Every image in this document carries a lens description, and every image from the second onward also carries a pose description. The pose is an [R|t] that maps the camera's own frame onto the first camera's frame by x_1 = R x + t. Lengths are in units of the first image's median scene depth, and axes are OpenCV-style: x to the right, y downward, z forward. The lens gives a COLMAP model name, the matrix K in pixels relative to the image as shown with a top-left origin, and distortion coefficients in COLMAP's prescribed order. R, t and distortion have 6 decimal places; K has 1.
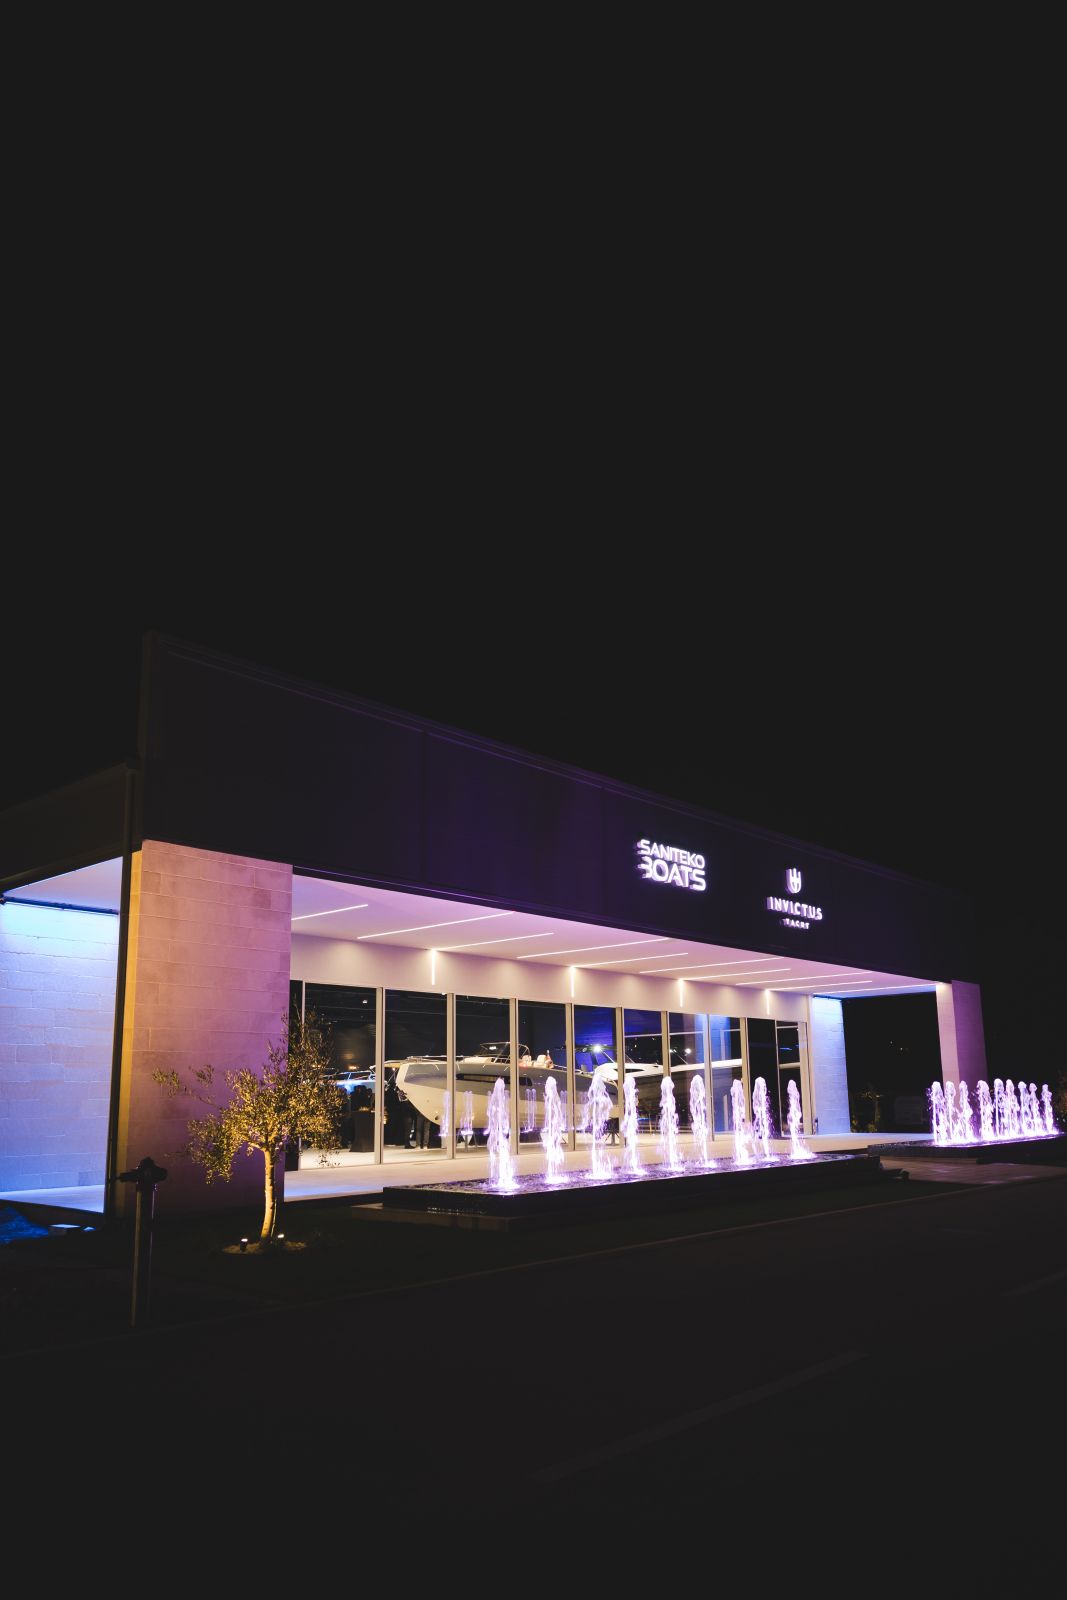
lens RADIAL K [[1113.2, 0, 533.6], [0, 1113.2, 903.7], [0, 0, 1]] dist [0.002343, 0.000221]
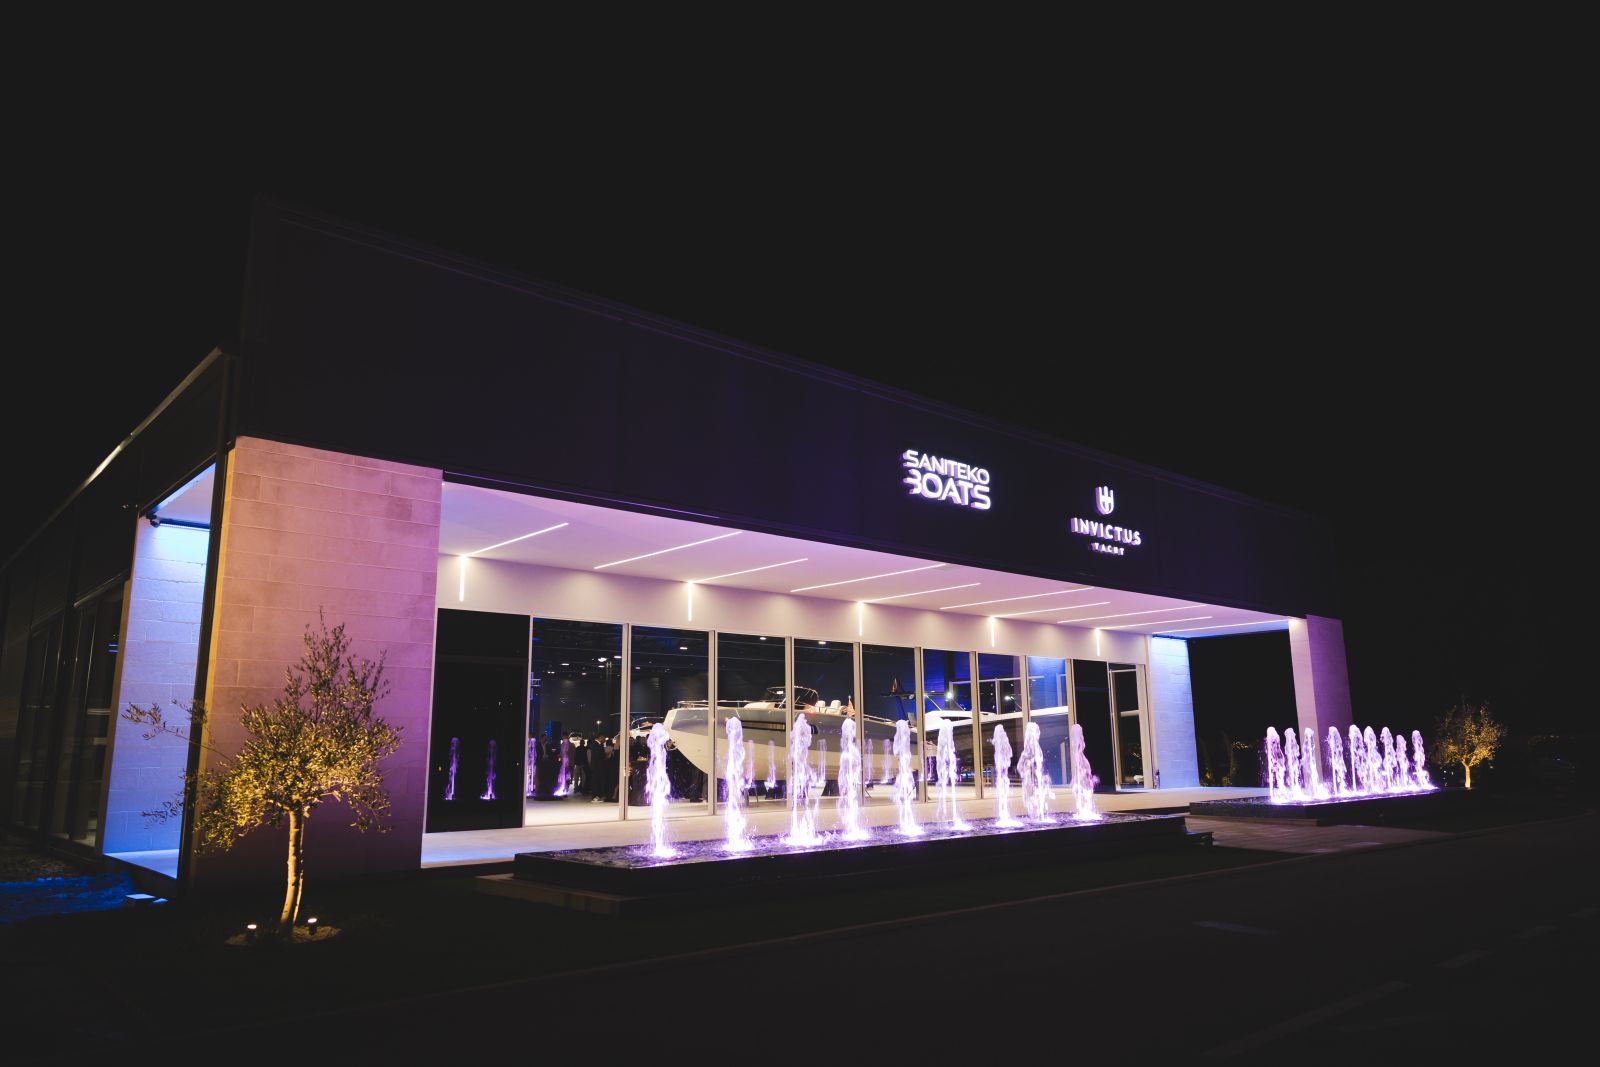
lens RADIAL K [[1088.1, 0, 800.0], [0, 1088.1, 533.5], [0, 0, 1]] dist [-0.003534, 0.000626]
pose [[0.994437, -0.019094, -0.103586, 0.085653], [0.016694, 0.999573, -0.023991, 0.023219], [0.104000, 0.022129, 0.994331, 0.121494]]
